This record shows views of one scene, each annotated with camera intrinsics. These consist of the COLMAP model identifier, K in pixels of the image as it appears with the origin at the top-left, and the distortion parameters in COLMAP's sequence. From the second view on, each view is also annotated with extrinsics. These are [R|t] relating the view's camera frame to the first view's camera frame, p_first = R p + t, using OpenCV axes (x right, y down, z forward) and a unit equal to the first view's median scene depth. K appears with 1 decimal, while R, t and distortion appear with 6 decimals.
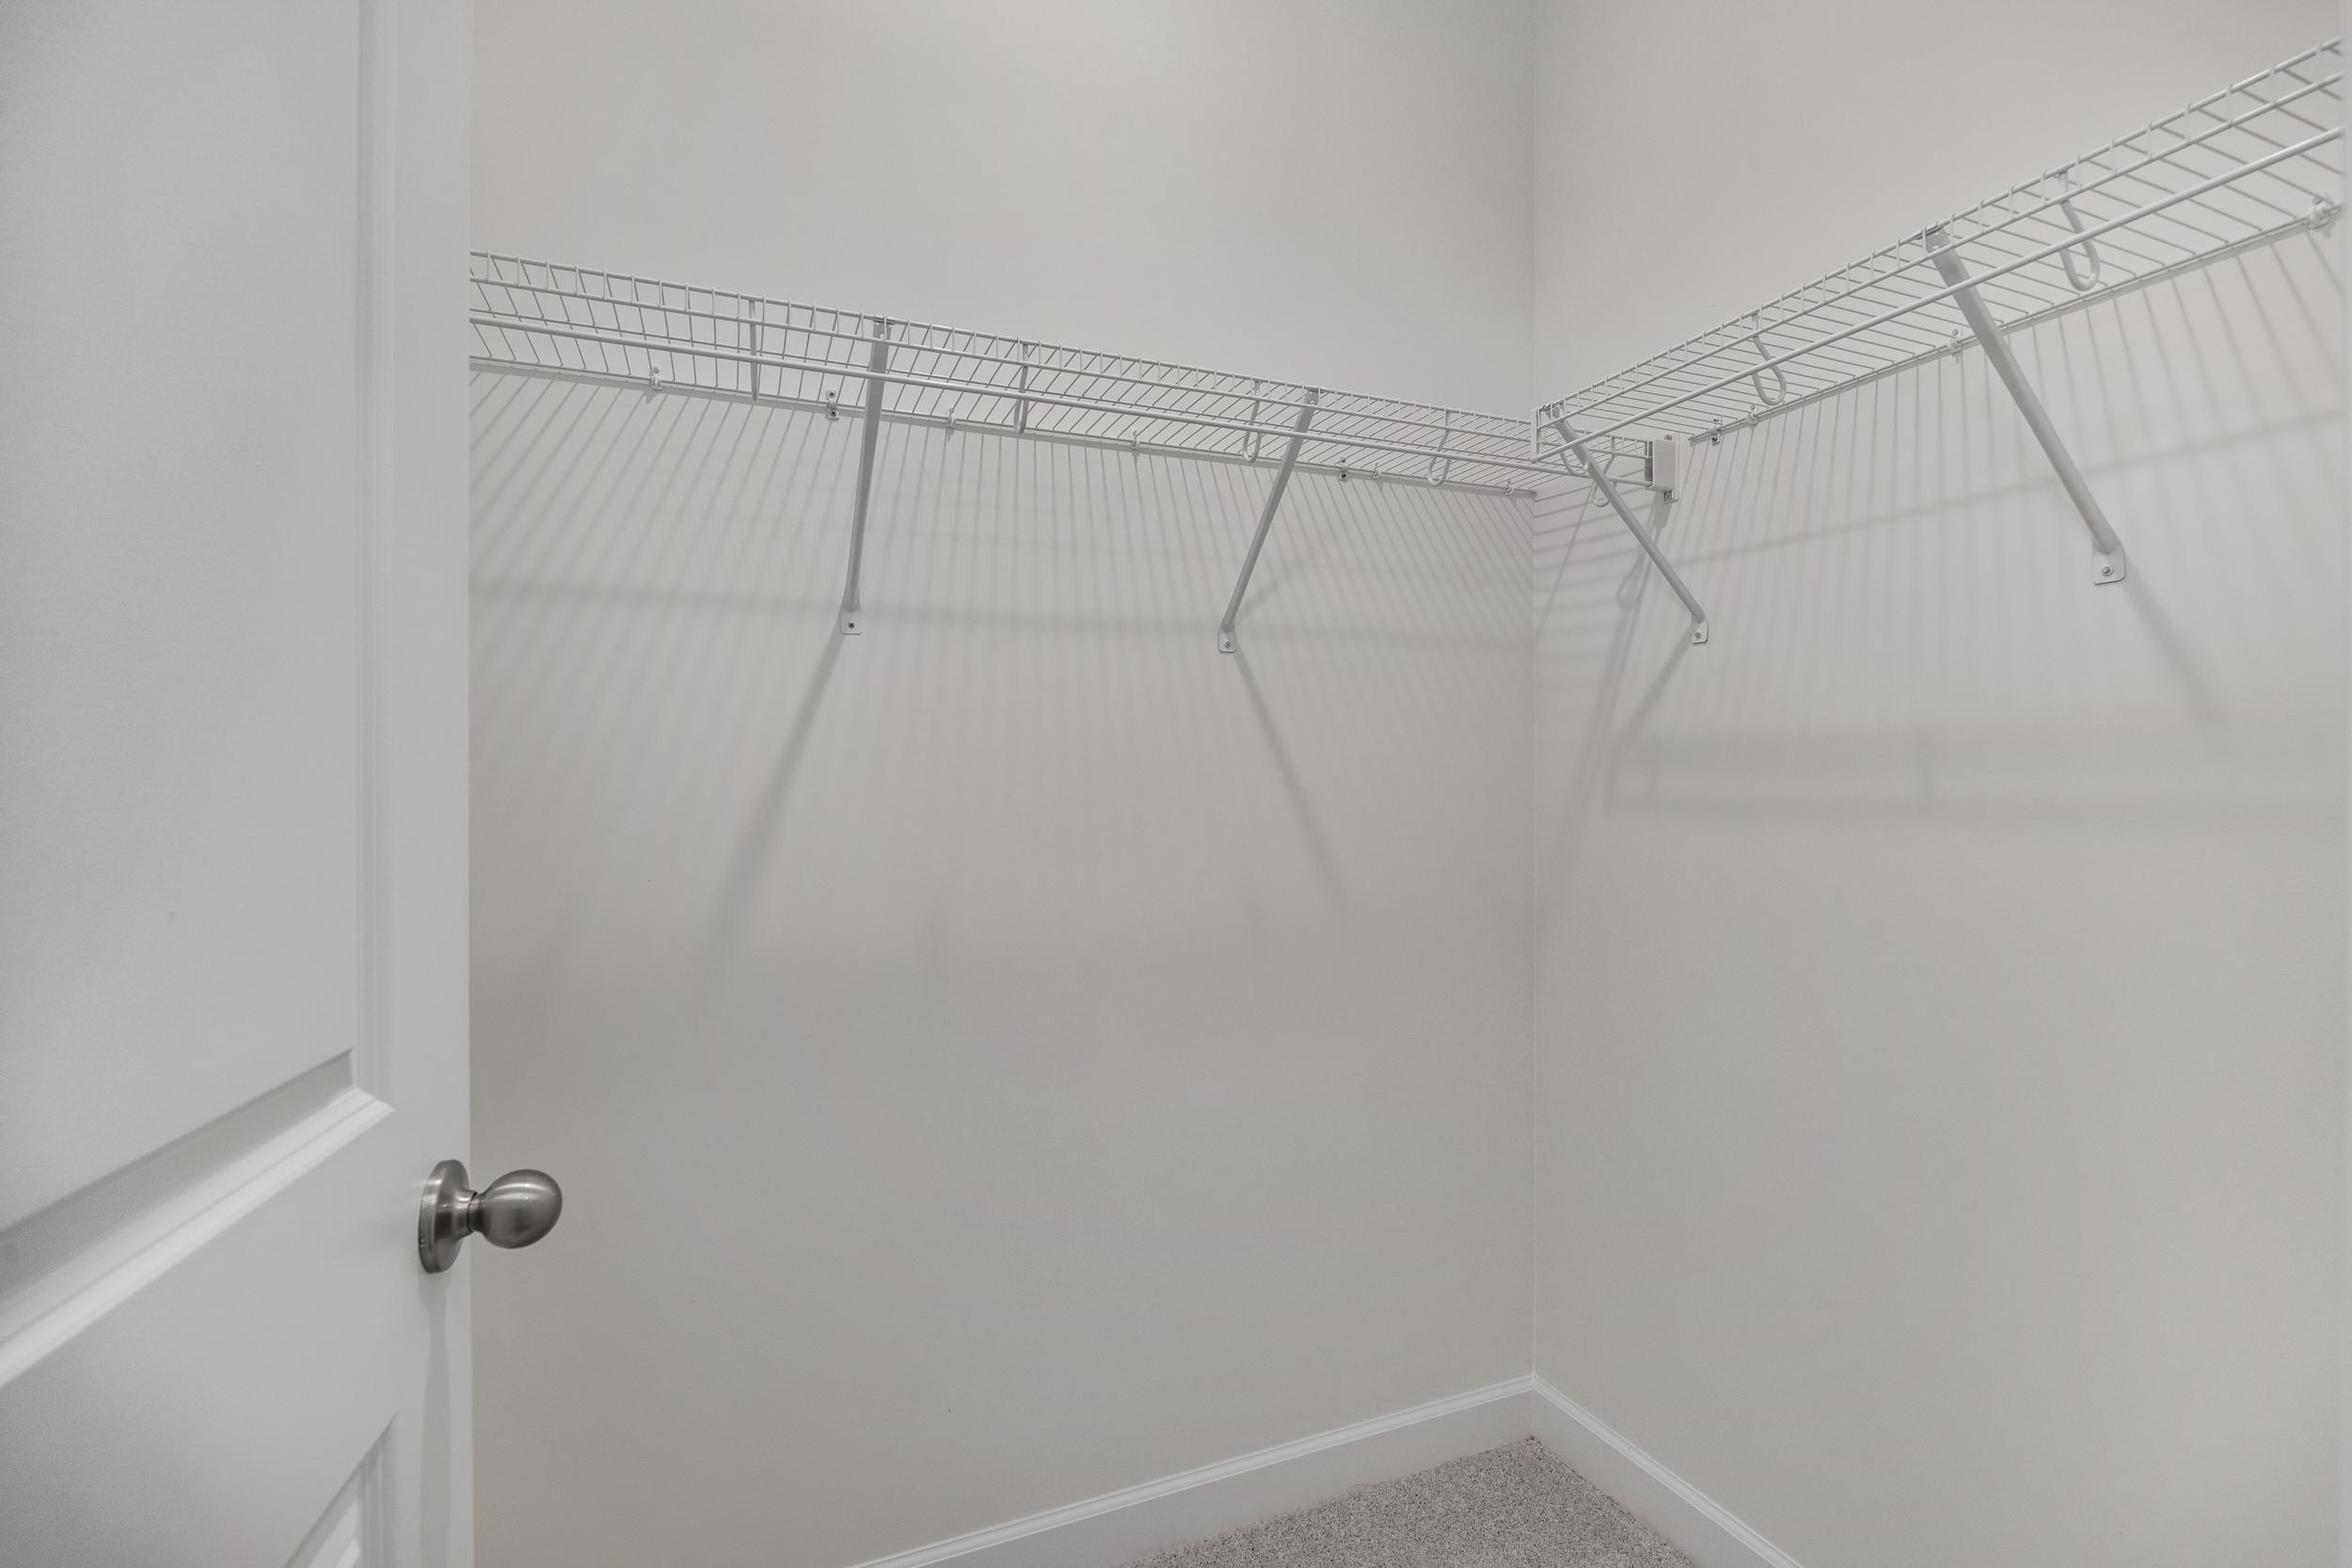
lens RADIAL K [[1017.3, 0, 1182.2], [0, 1017.3, 784.8], [0, 0, 1]] dist [0.002011, 0.000205]
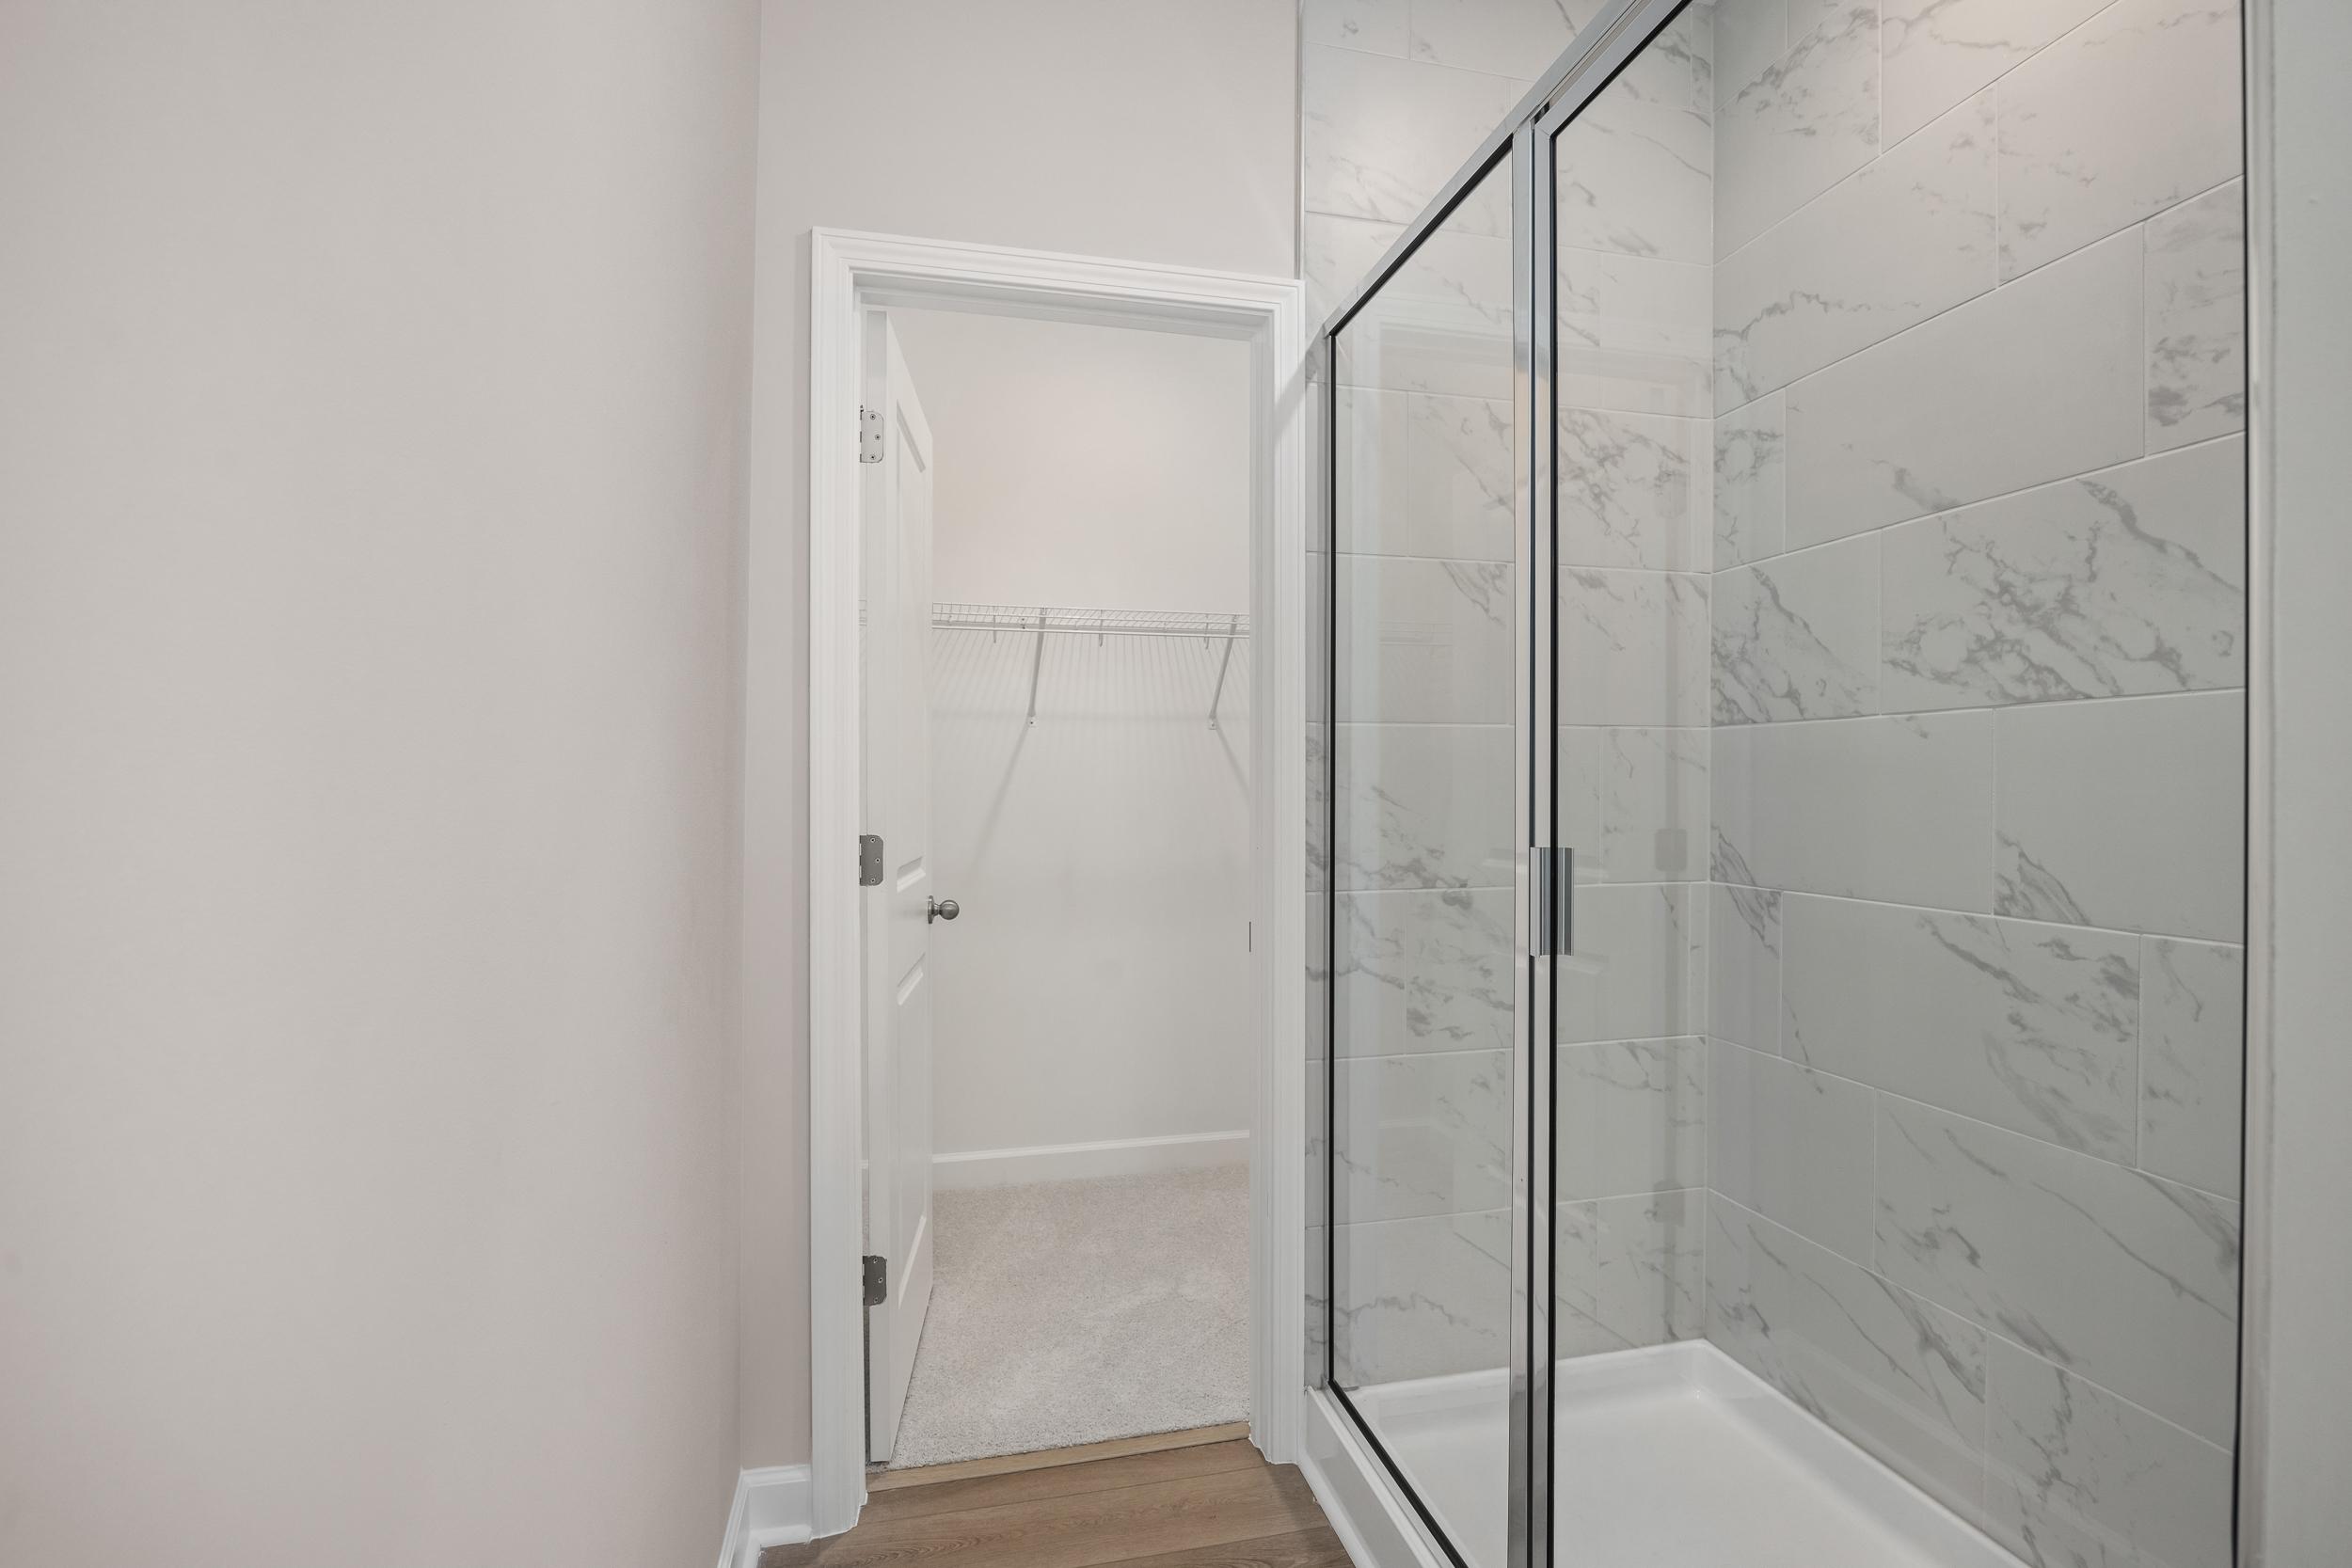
lens RADIAL K [[1088.7, 0, 1175.8], [0, 1088.7, 787.9], [0, 0, 1]] dist [-0.015209, -0.000066]
pose [[0.986659, -0.001913, -0.162786, 0.365851], [-0.000648, 0.999877, -0.015675, 0.020026], [0.162796, 0.015572, 0.986537, -1.271331]]
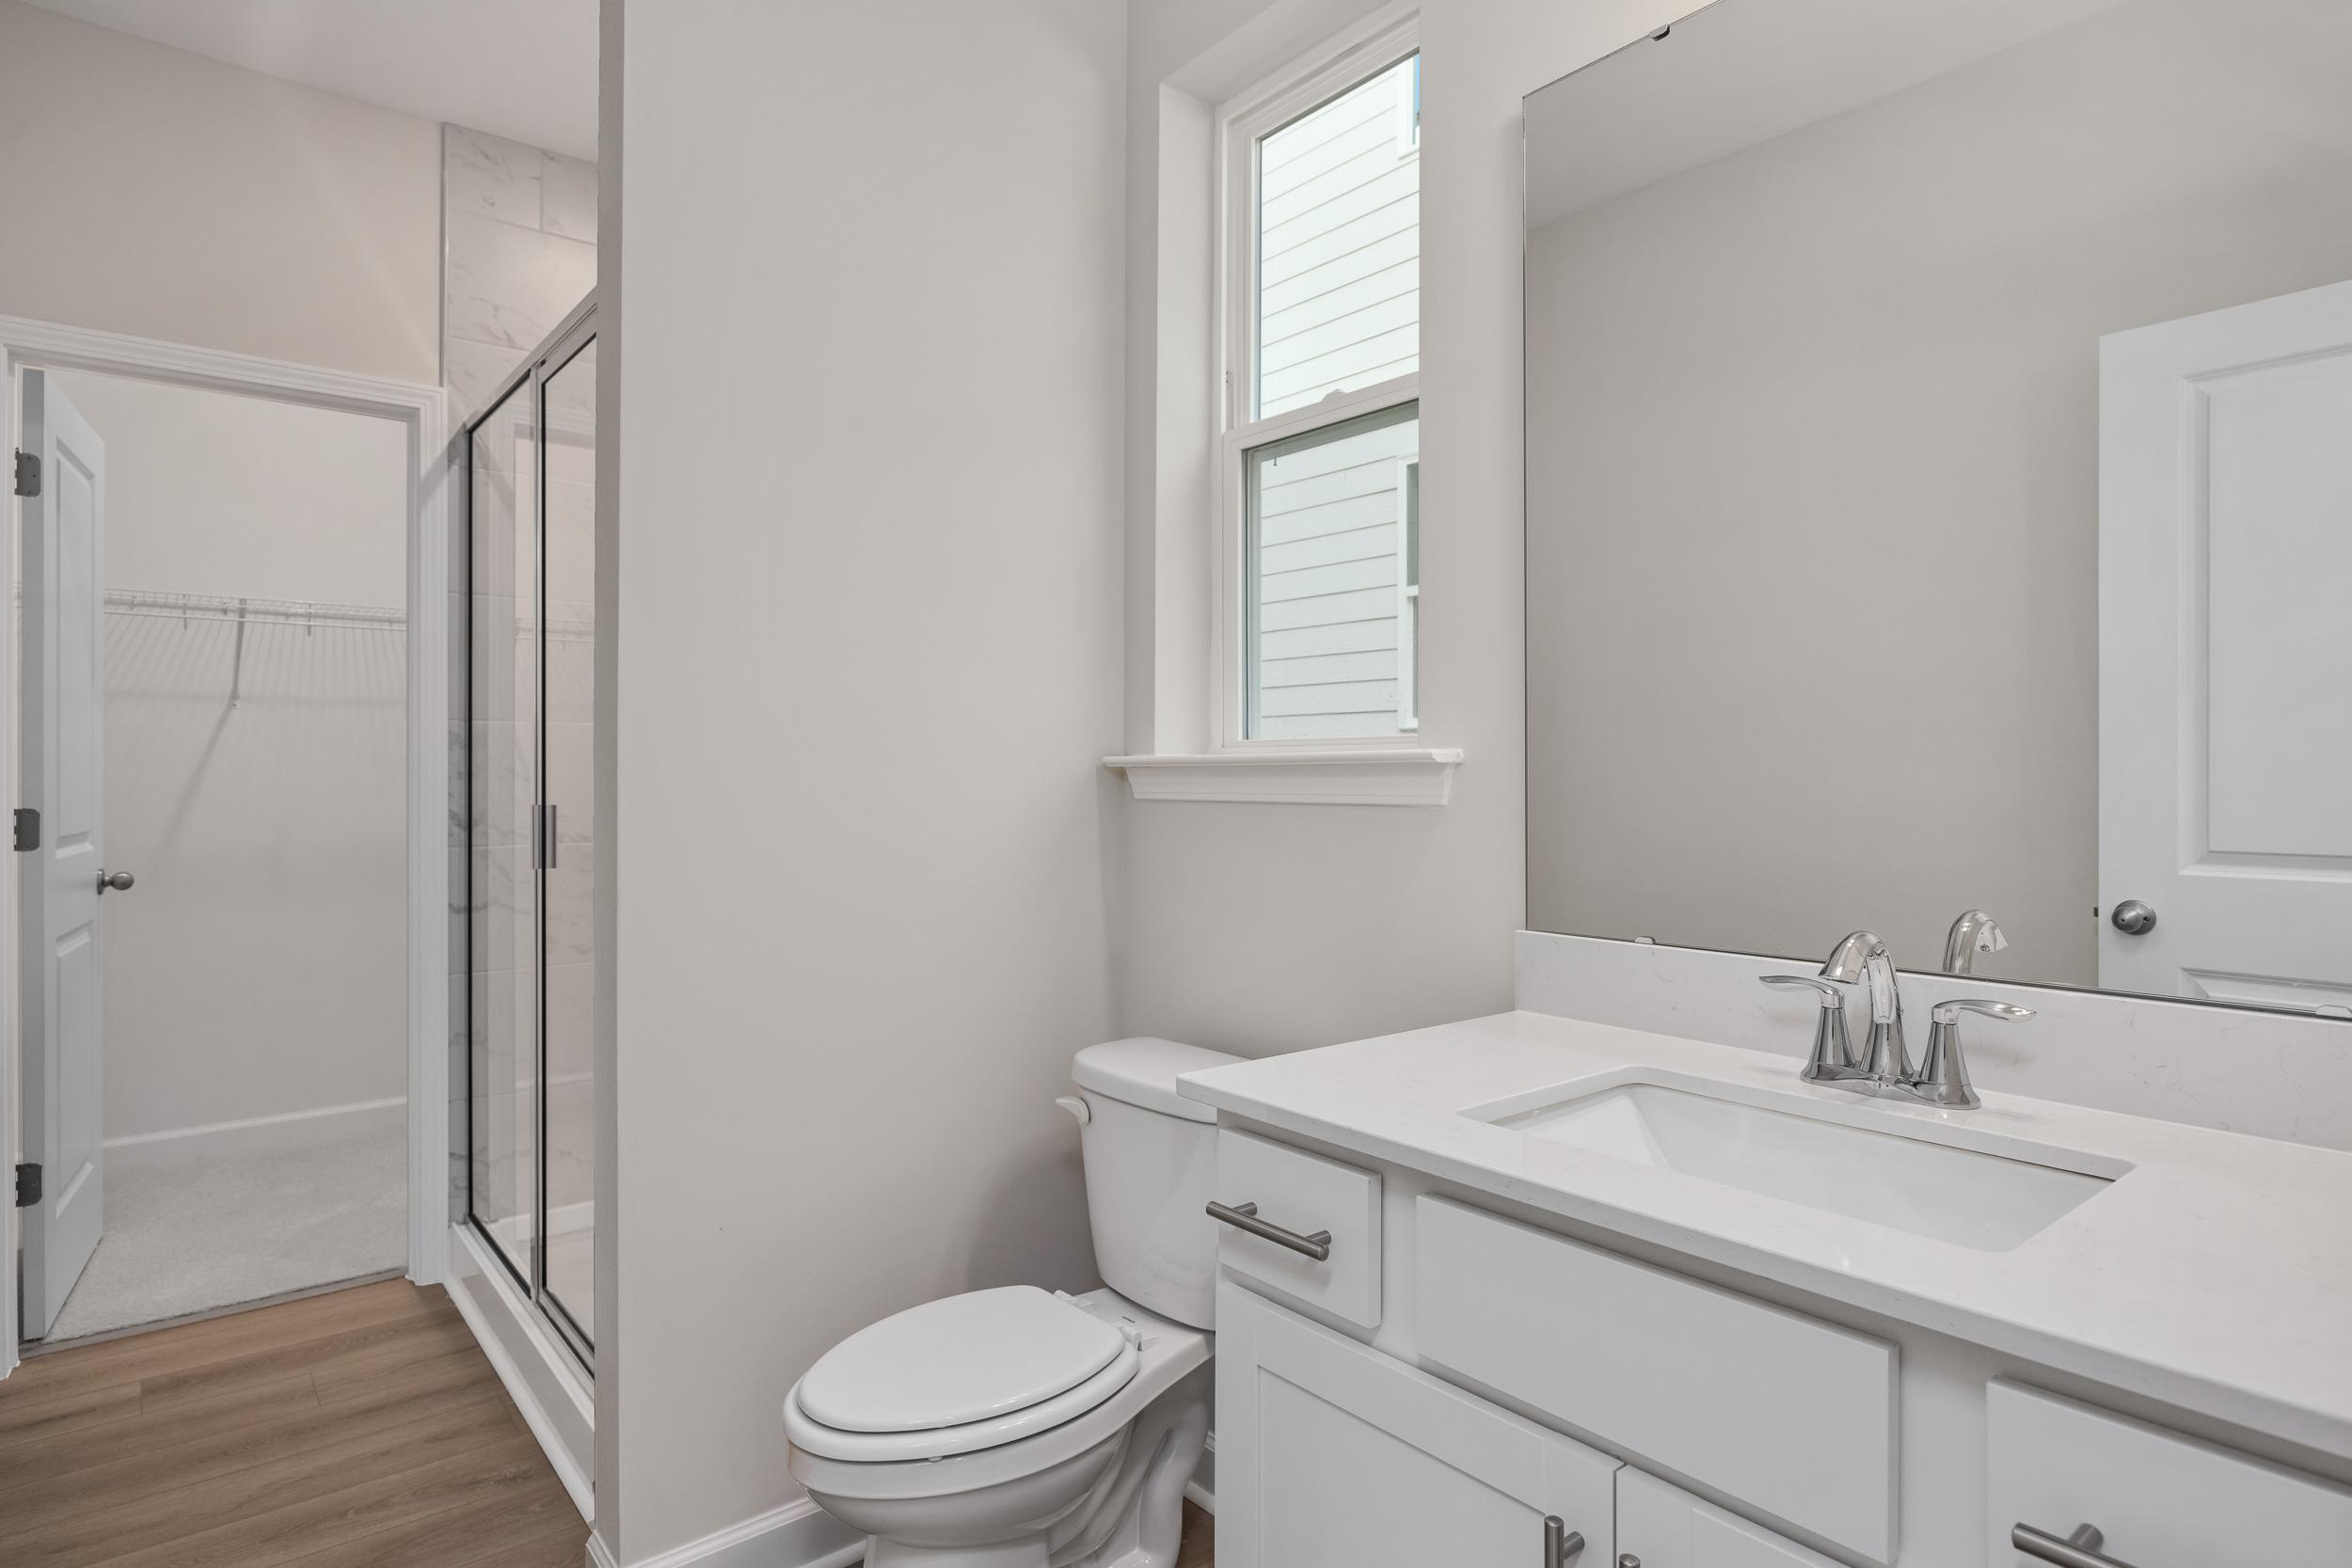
lens RADIAL K [[1284.6, 0, 1172.4], [0, 1284.6, 767.2], [0, 0, 1]] dist [-0.002138, 0.000946]
pose [[0.959853, -0.000478, 0.280502, 0.873881], [0.005277, 0.999852, -0.016355, 0.036974], [-0.280453, 0.017178, 0.959714, -2.314236]]
